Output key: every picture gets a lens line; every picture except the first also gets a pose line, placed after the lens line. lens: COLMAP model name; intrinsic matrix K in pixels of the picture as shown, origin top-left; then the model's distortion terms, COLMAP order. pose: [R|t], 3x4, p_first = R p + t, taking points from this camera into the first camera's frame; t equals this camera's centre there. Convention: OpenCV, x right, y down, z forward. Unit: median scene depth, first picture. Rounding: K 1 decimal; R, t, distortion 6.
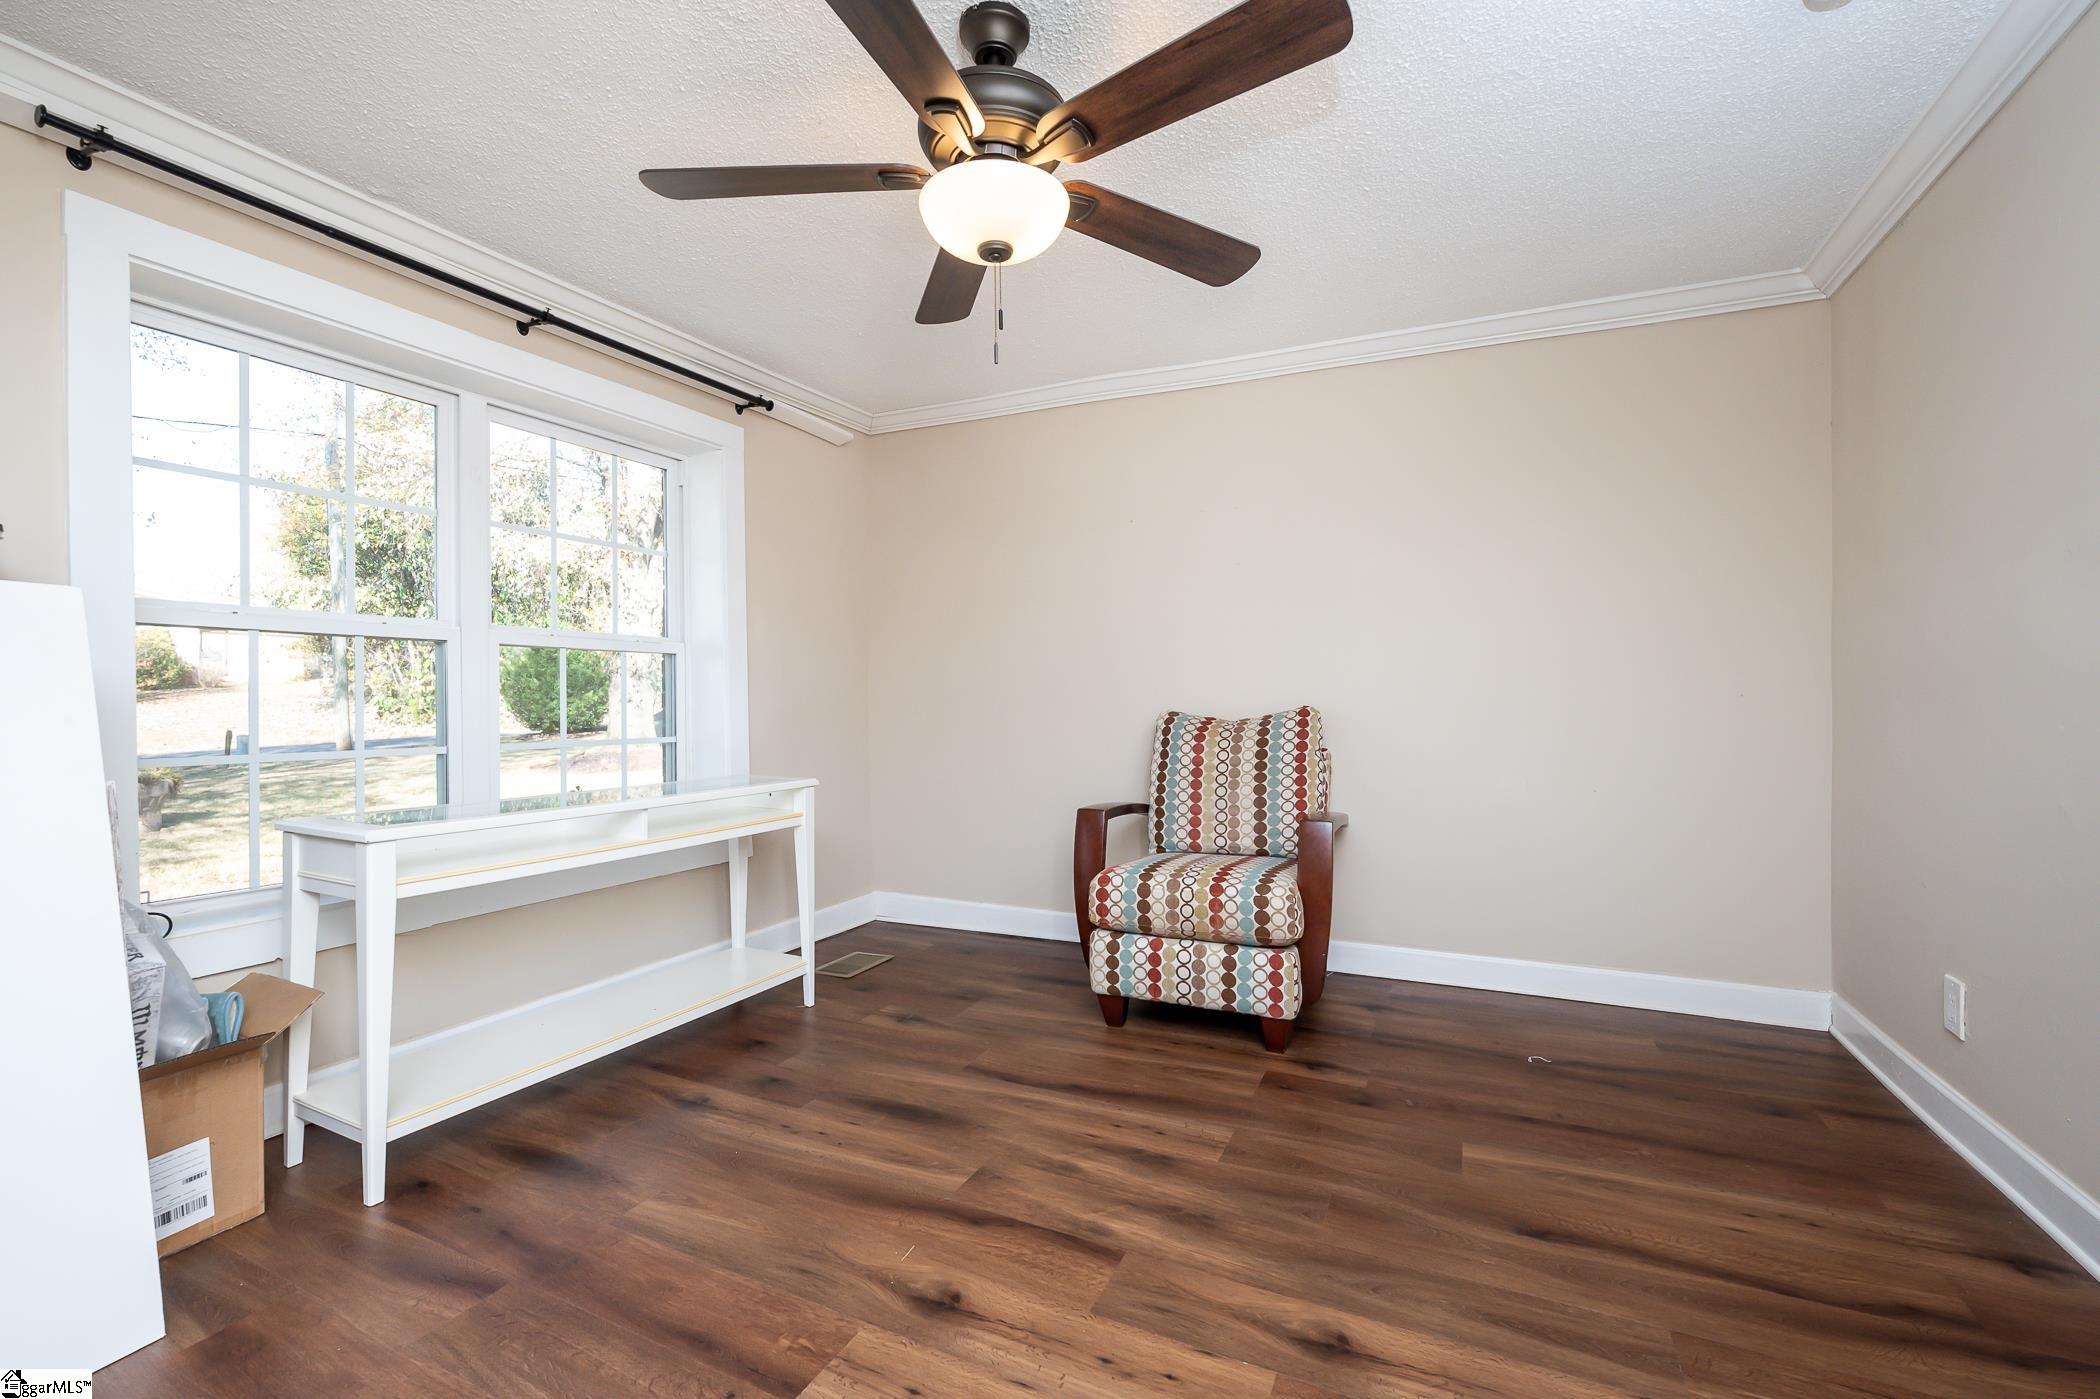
lens RADIAL K [[906.1, 0, 1042.0], [0, 906.1, 690.6], [0, 0, 1]] dist [0.000846, -0.000151]
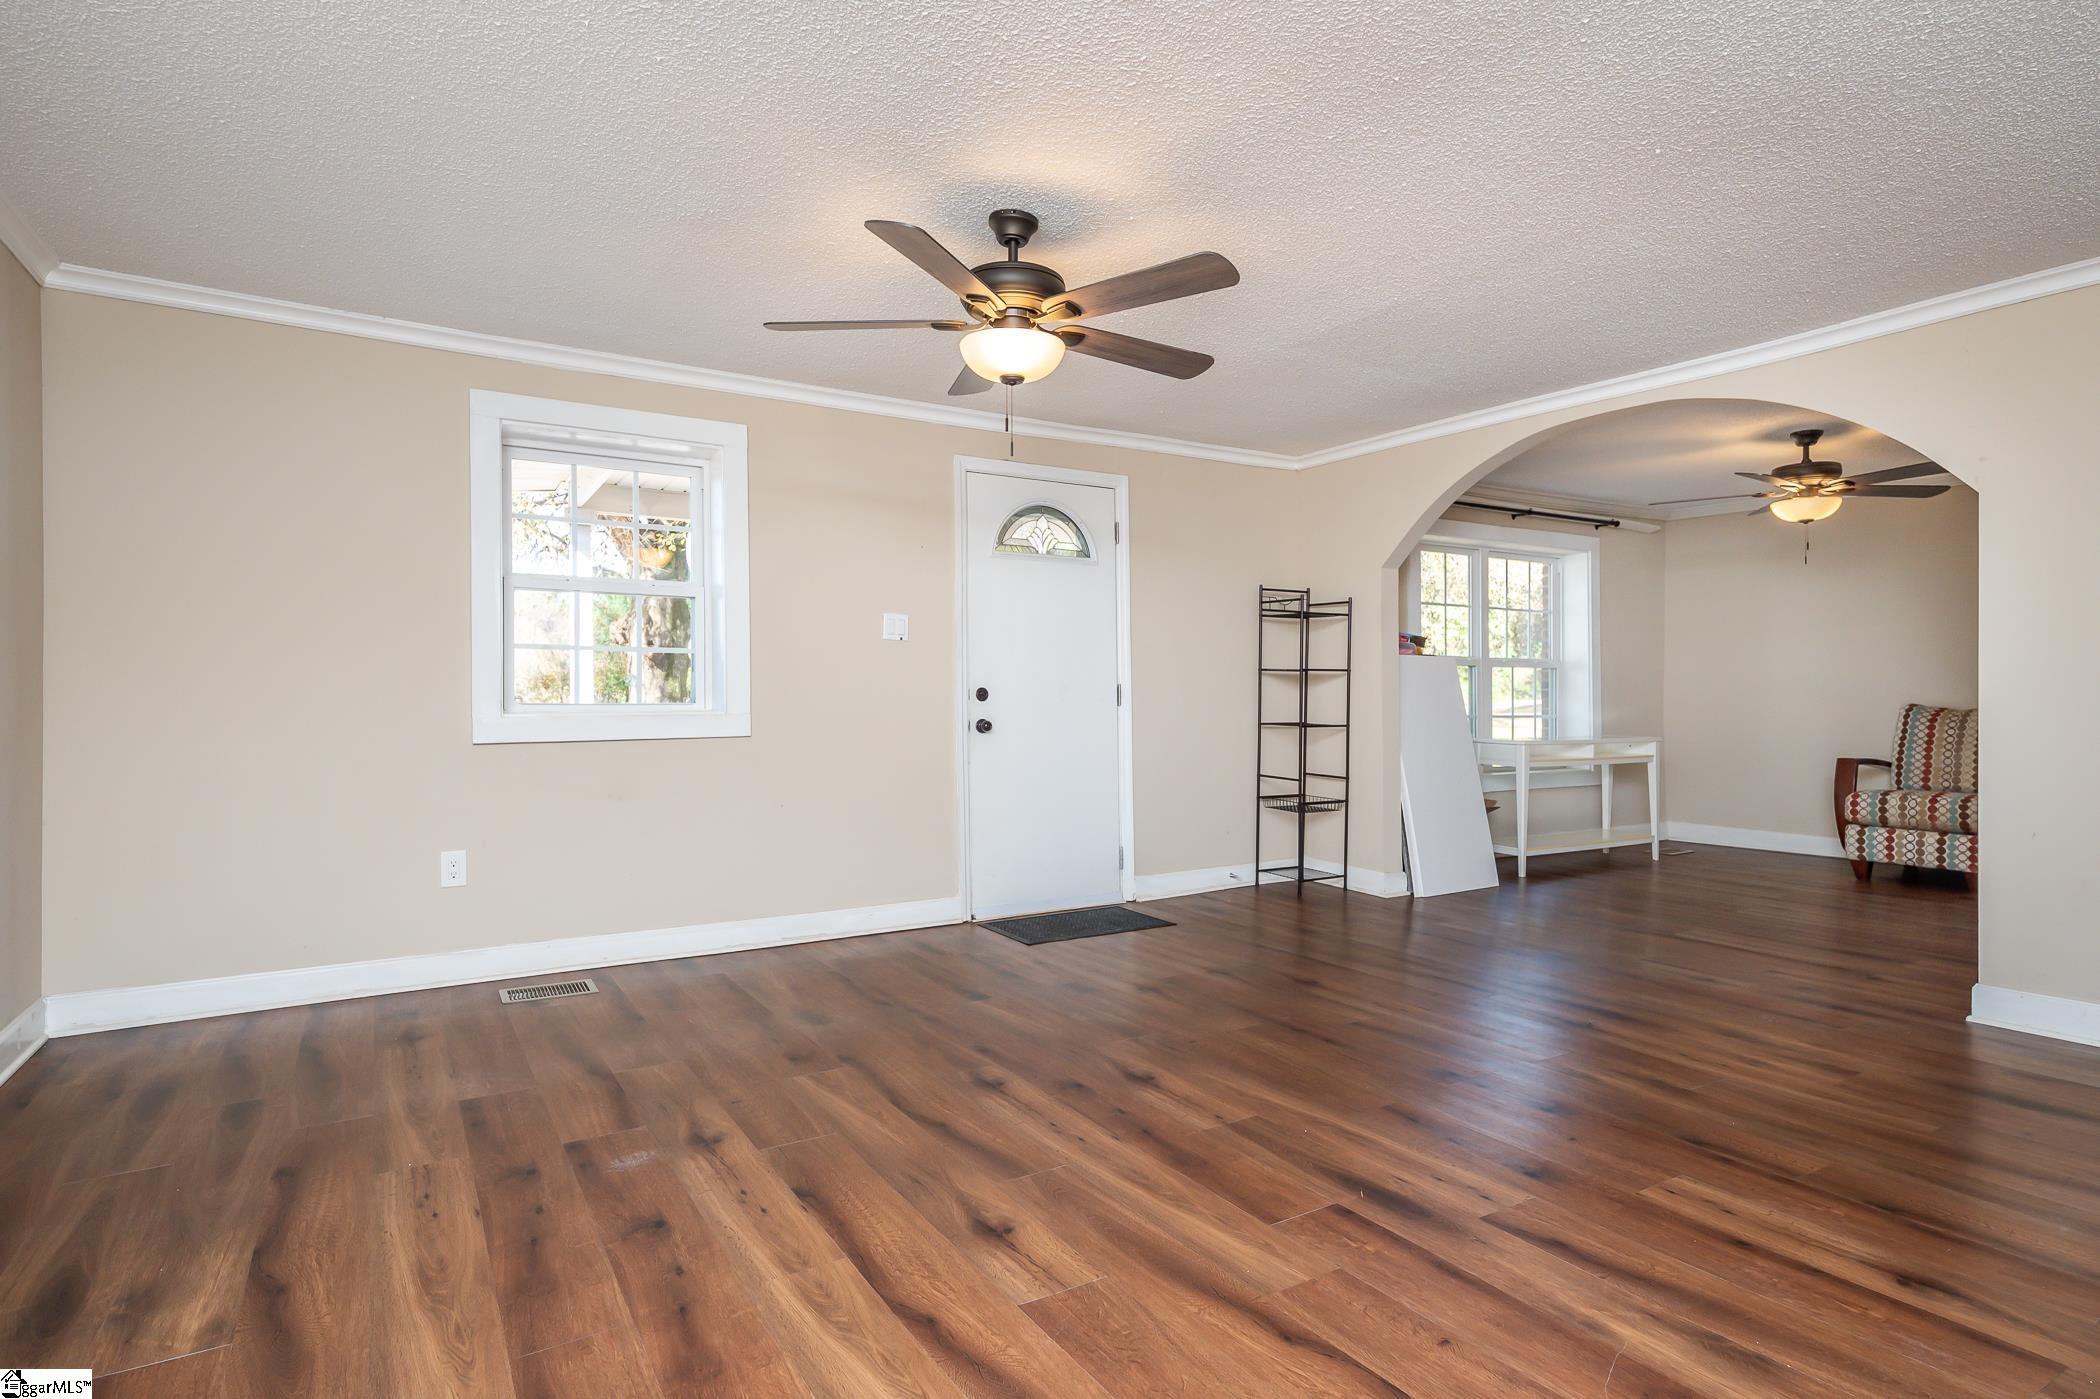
lens RADIAL K [[1098.8, 0, 1058.2], [0, 1098.8, 703.1], [0, 0, 1]] dist [0.014021, -0.001801]
pose [[0.846777, 0.009636, -0.531861, -0.105191], [-0.003475, 0.999915, 0.012583, 0.003616], [0.531937, -0.008807, 0.846738, -1.695118]]
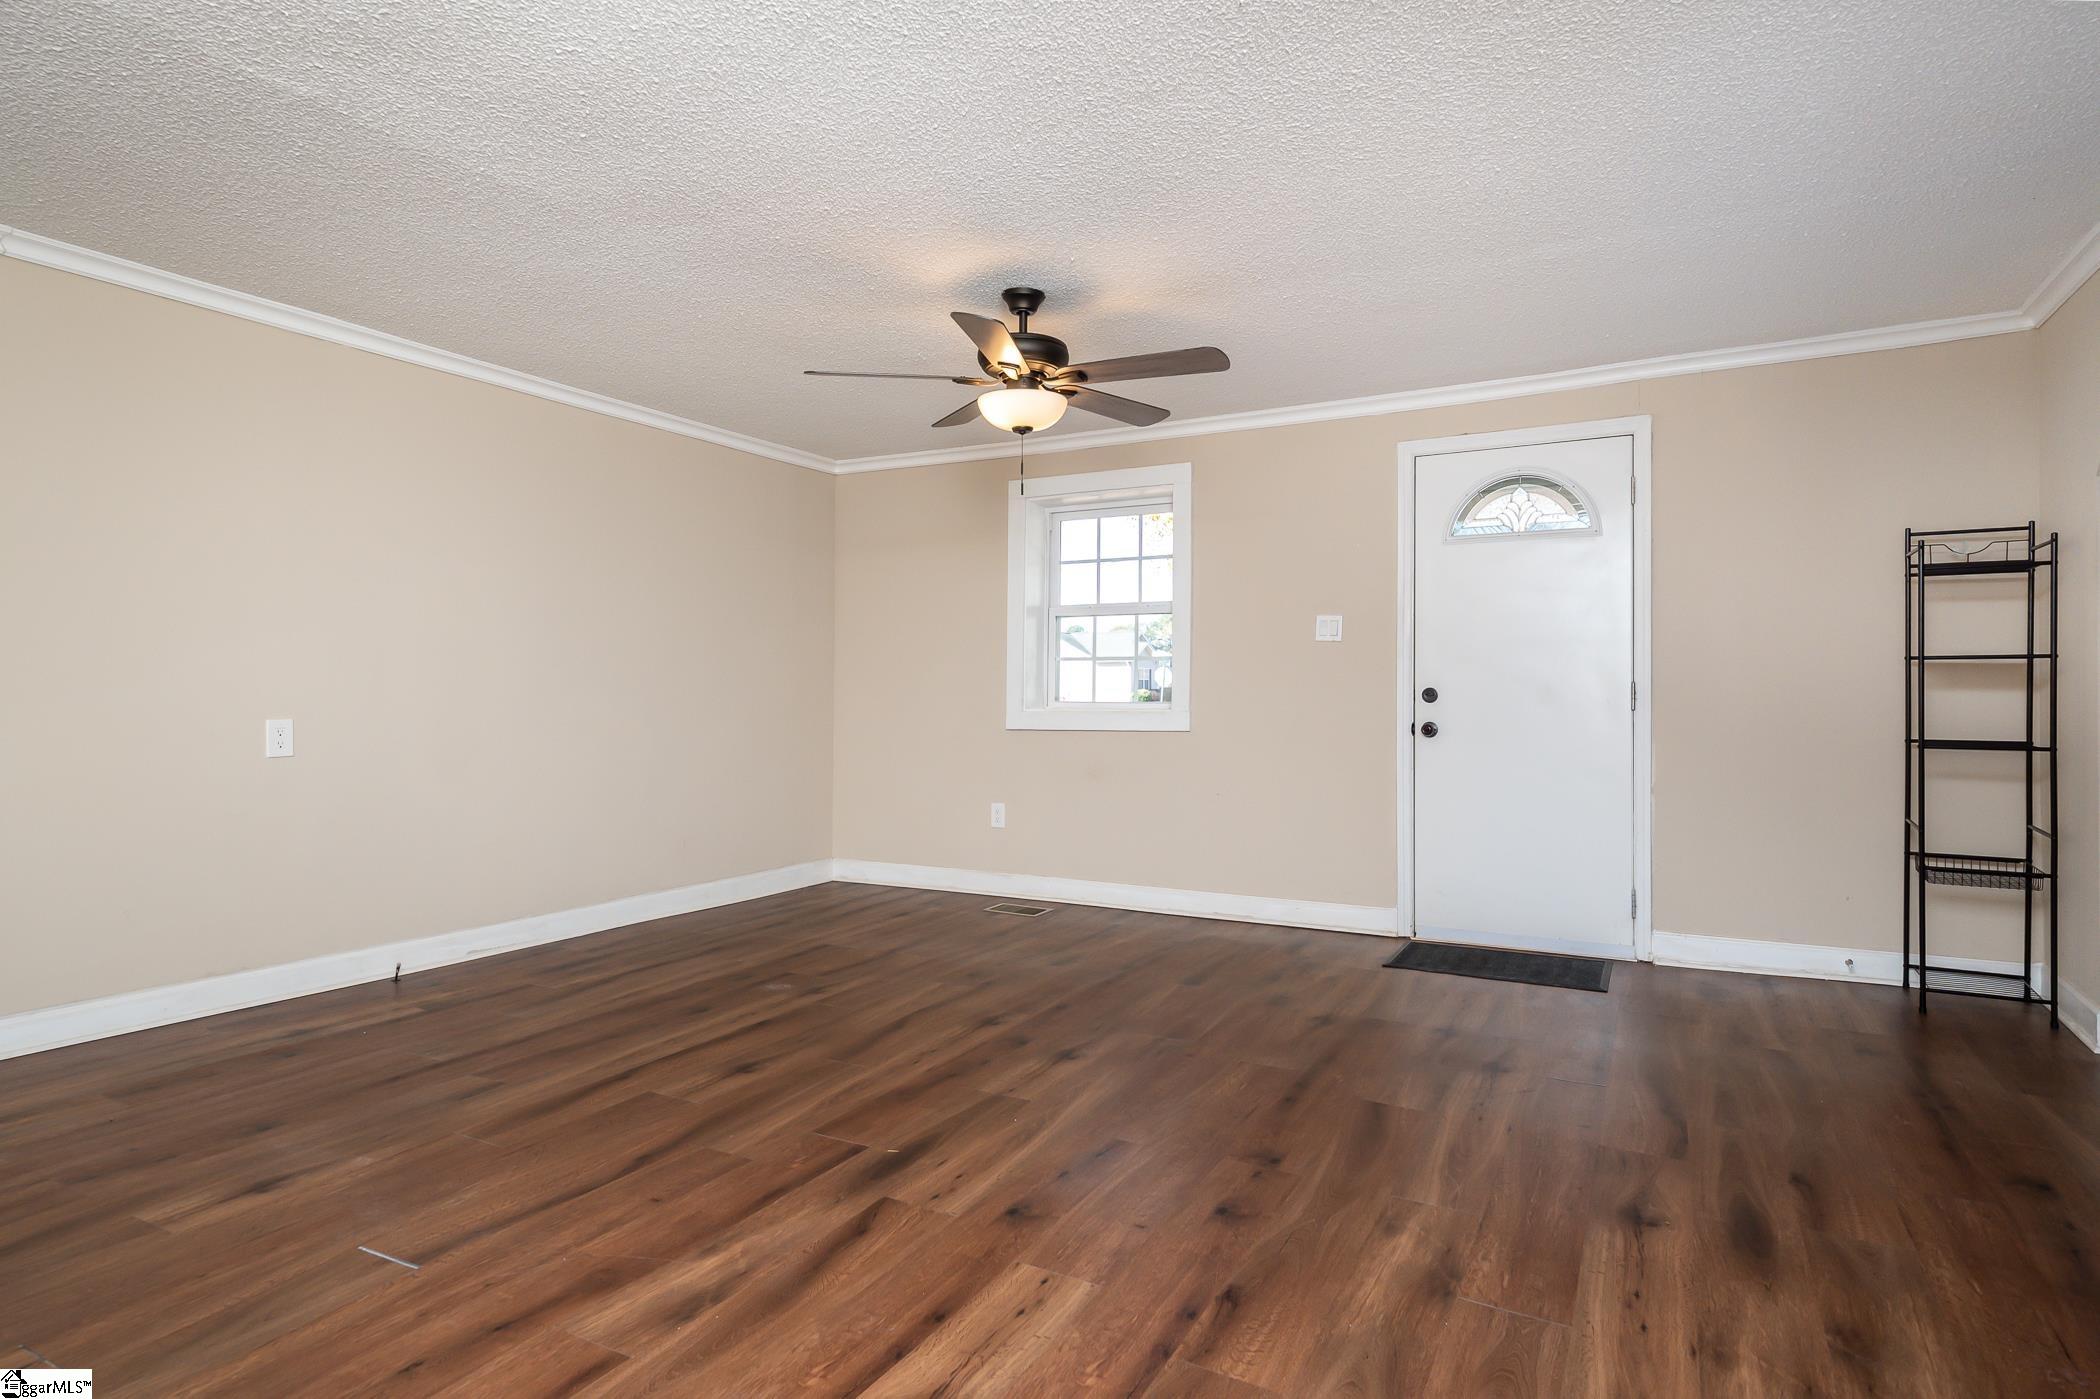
lens RADIAL K [[1128.2, 0, 1051.7], [0, 1128.2, 692.7], [0, 0, 1]] dist [0.008507, 0.000082]
pose [[-0.046103, 0.008510, -0.998900, 0.566131], [0.003880, 0.999958, 0.008340, -0.008370], [0.998929, -0.003491, -0.046135, -0.724566]]
